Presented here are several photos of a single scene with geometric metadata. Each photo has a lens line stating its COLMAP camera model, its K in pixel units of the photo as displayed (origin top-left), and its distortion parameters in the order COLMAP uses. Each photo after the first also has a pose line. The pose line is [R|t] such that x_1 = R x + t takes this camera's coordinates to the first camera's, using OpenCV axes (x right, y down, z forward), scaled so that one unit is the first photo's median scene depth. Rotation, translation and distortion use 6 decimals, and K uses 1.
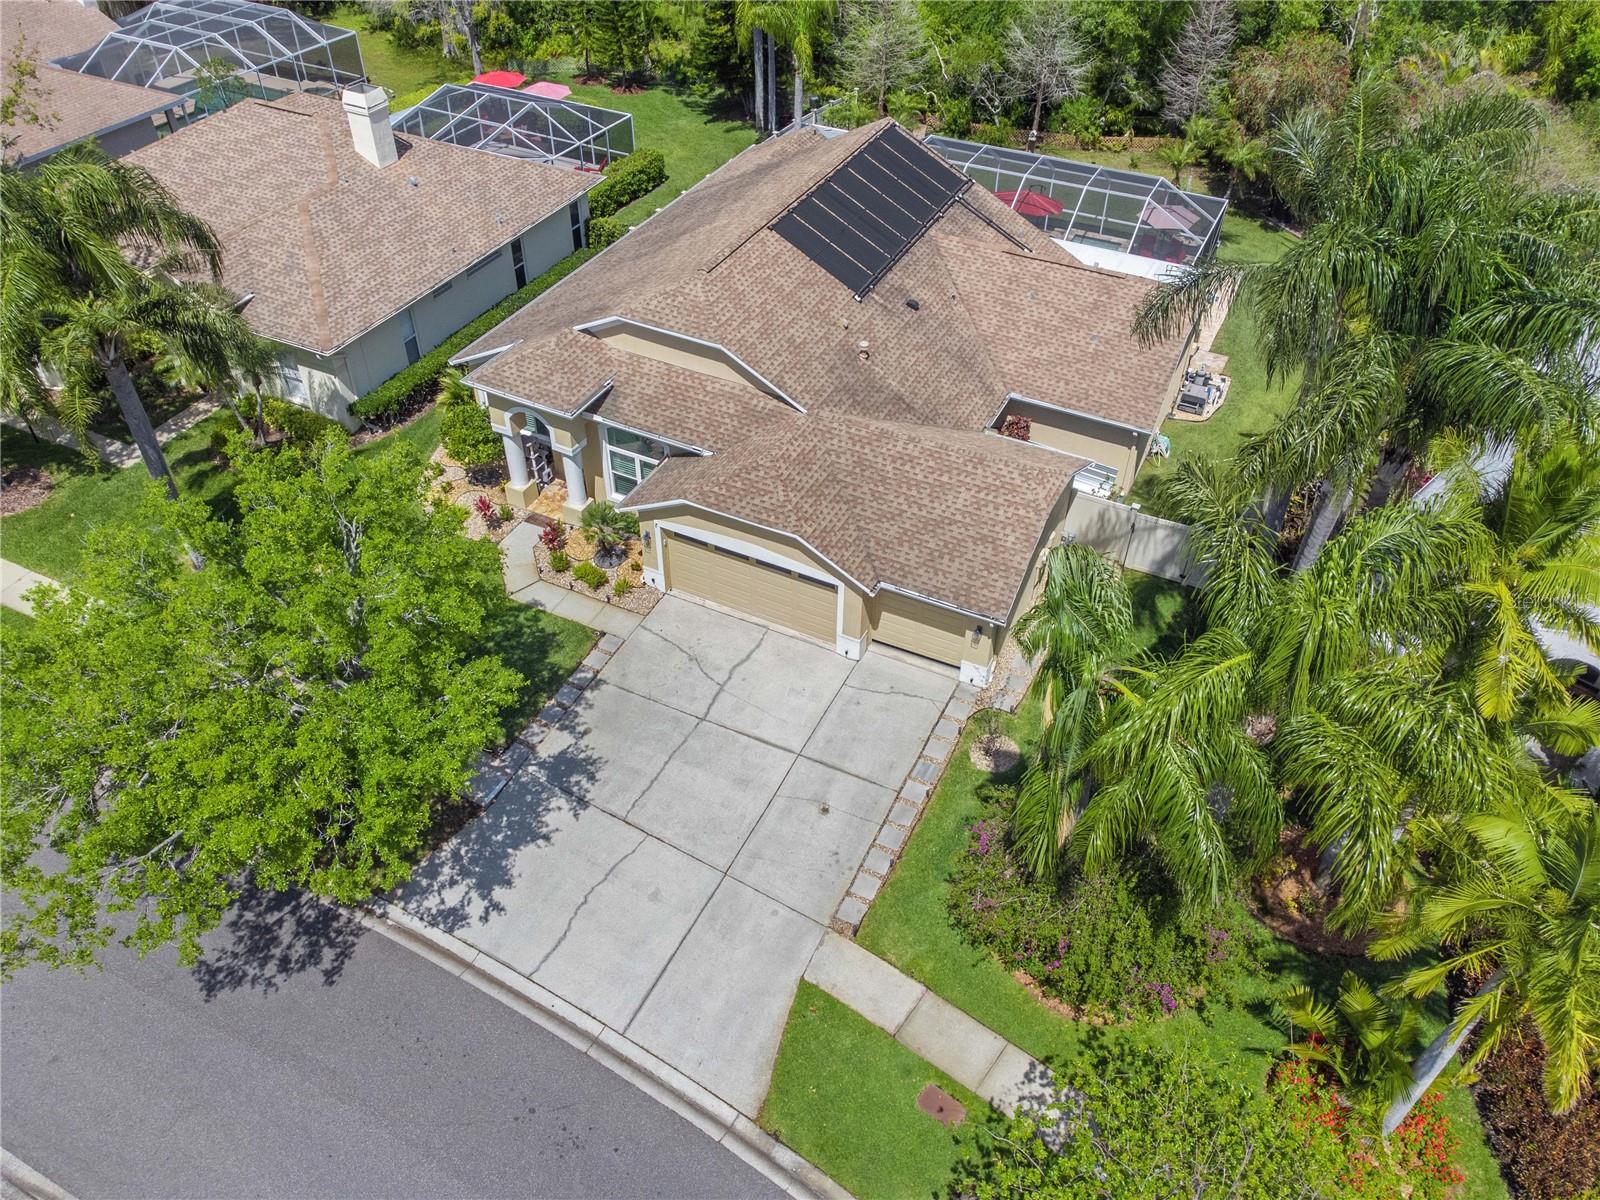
lens RADIAL K [[1191.5, 0, 800.0], [0, 1191.5, 600.0], [0, 0, 1]] dist [0.018221, -0.000233]
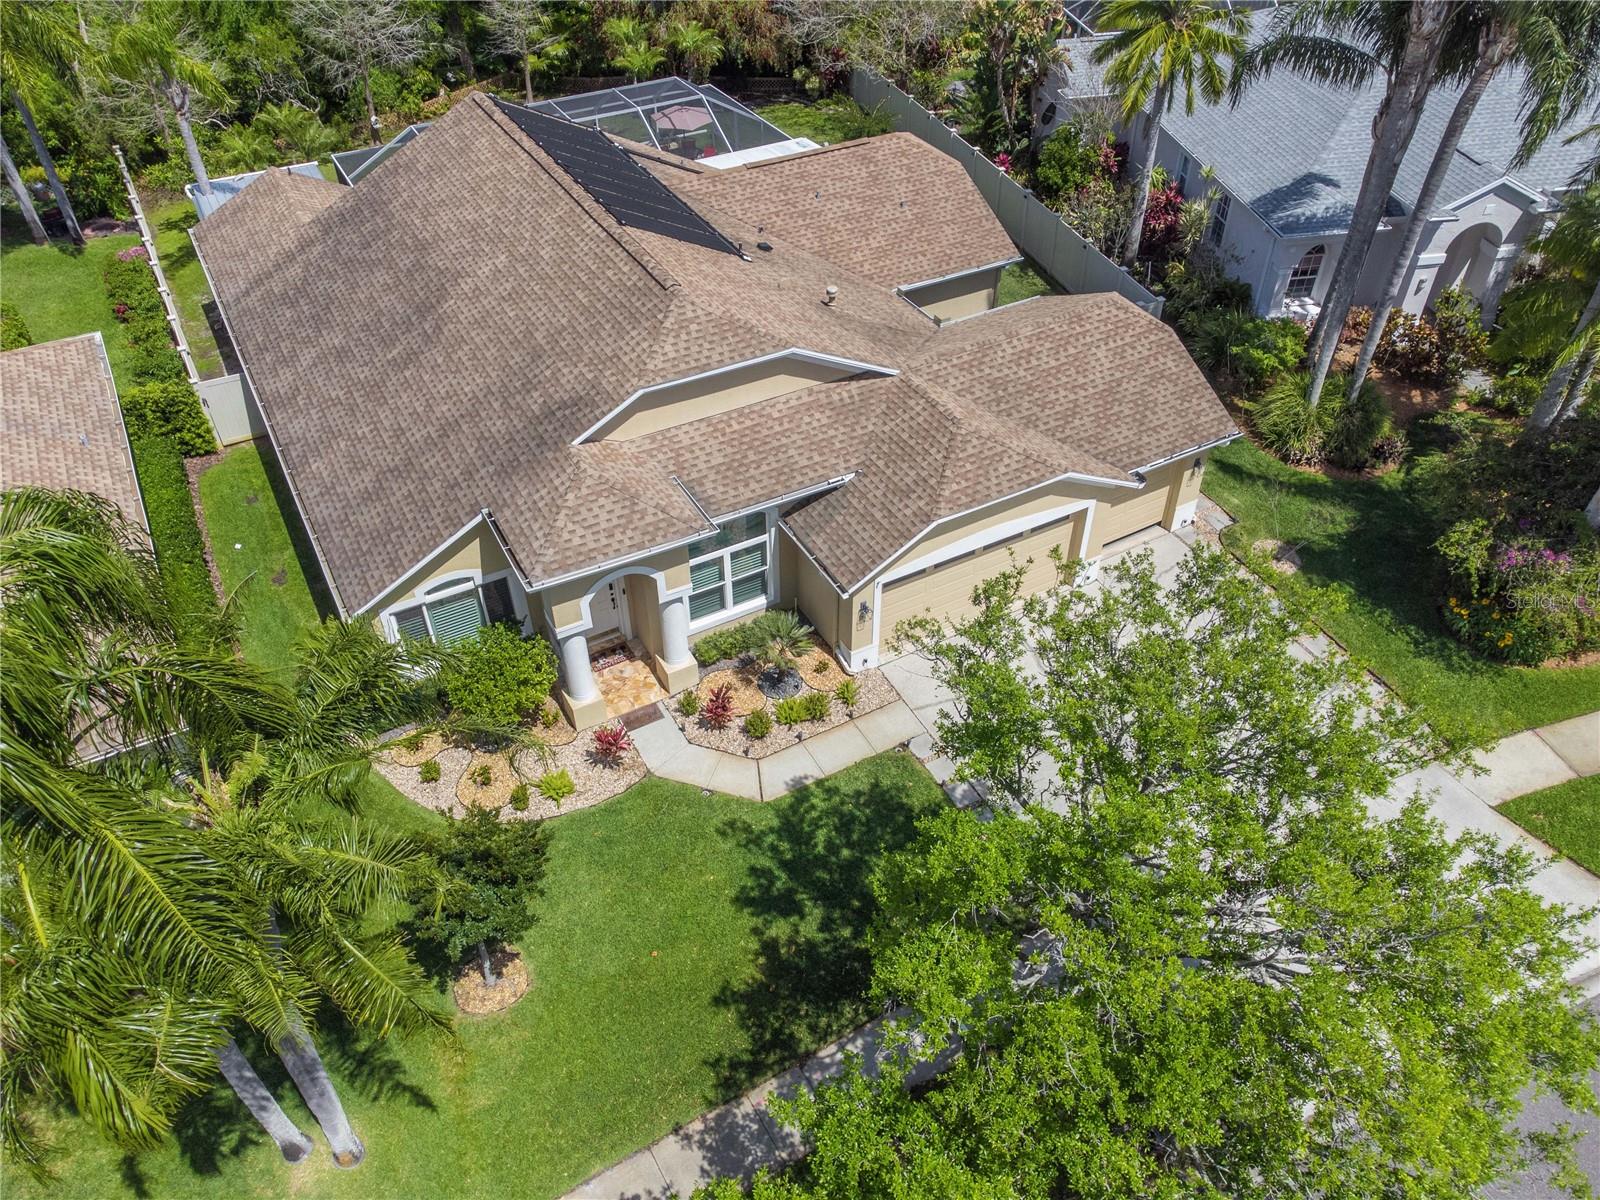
lens RADIAL K [[1191.5, 0, 800.0], [0, 1191.5, 600.0], [0, 0, 1]] dist [0.018221, -0.000233]
pose [[0.571858, -0.555222, 0.603909, -0.579215], [0.554890, 0.803998, 0.213739, -0.231552], [-0.604215, 0.212874, 0.767860, 0.424857]]
